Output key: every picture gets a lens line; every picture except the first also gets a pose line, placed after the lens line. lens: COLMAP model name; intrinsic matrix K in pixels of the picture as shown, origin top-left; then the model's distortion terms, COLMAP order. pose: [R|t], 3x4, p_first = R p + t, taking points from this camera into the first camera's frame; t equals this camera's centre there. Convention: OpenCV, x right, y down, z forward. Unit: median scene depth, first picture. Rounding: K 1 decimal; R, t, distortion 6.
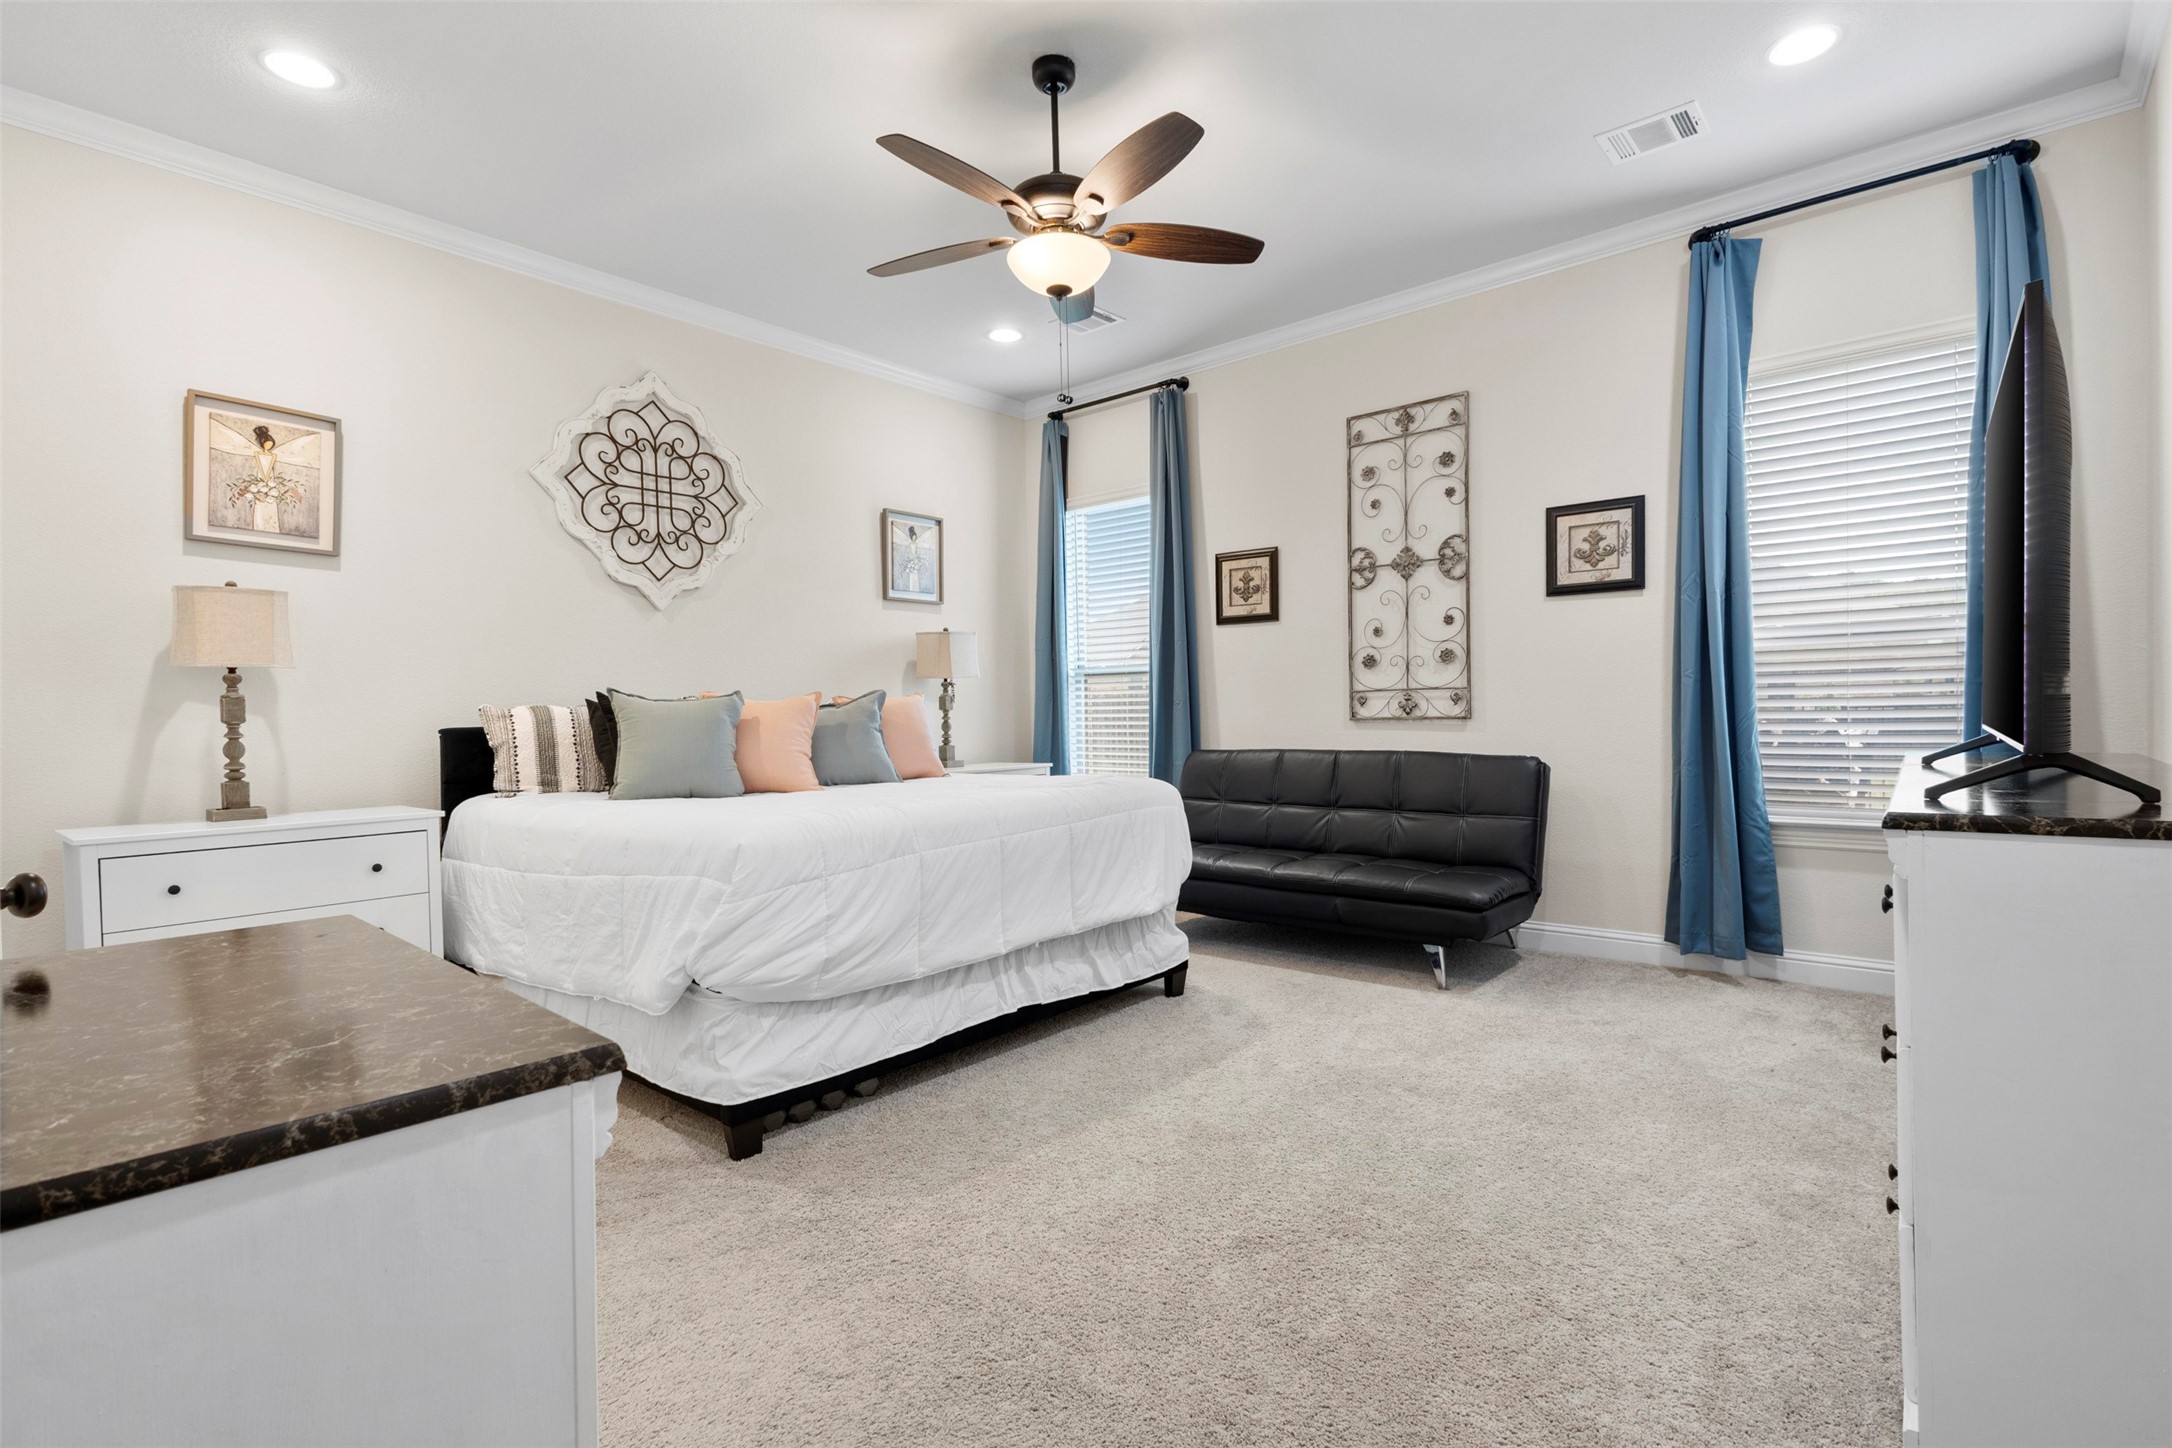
lens RADIAL K [[999.7, 0, 1082.8], [0, 999.7, 731.1], [0, 0, 1]] dist [0.016057, 0.001464]
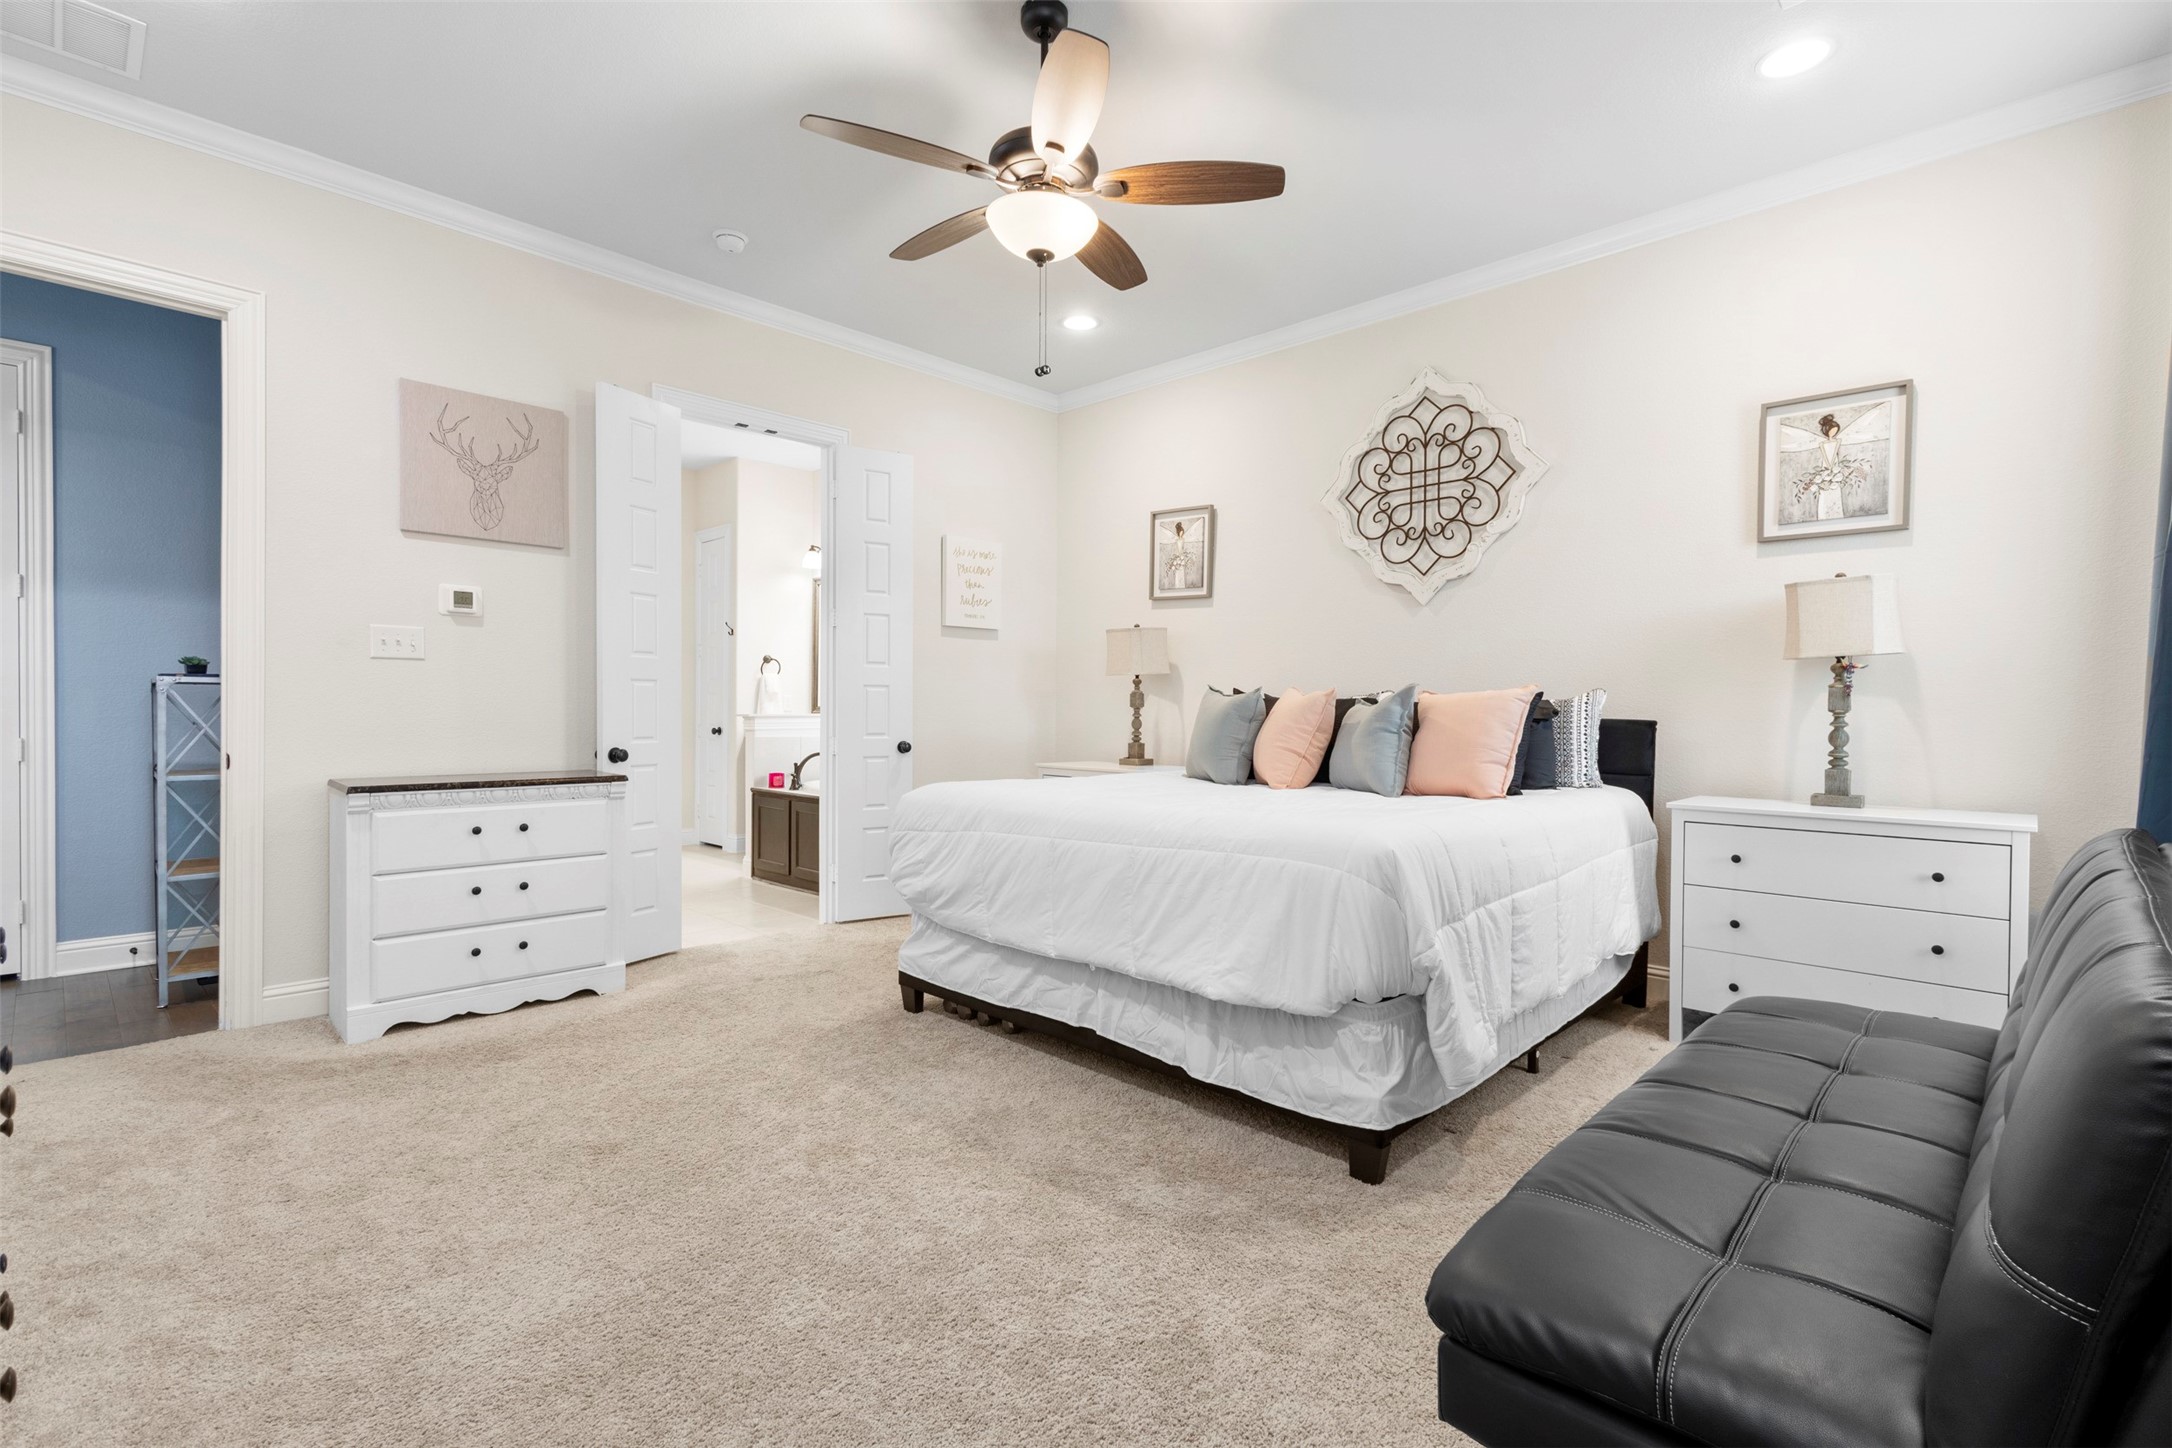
lens RADIAL K [[999.7, 0, 1072.3], [0, 999.7, 711.6], [0, 0, 1]] dist [0.016057, 0.001464]
pose [[-0.056971, 0.027665, -0.997992, 0.599091], [-0.022925, 0.999316, 0.029010, -0.034200], [0.998113, 0.024532, -0.056298, 0.704546]]
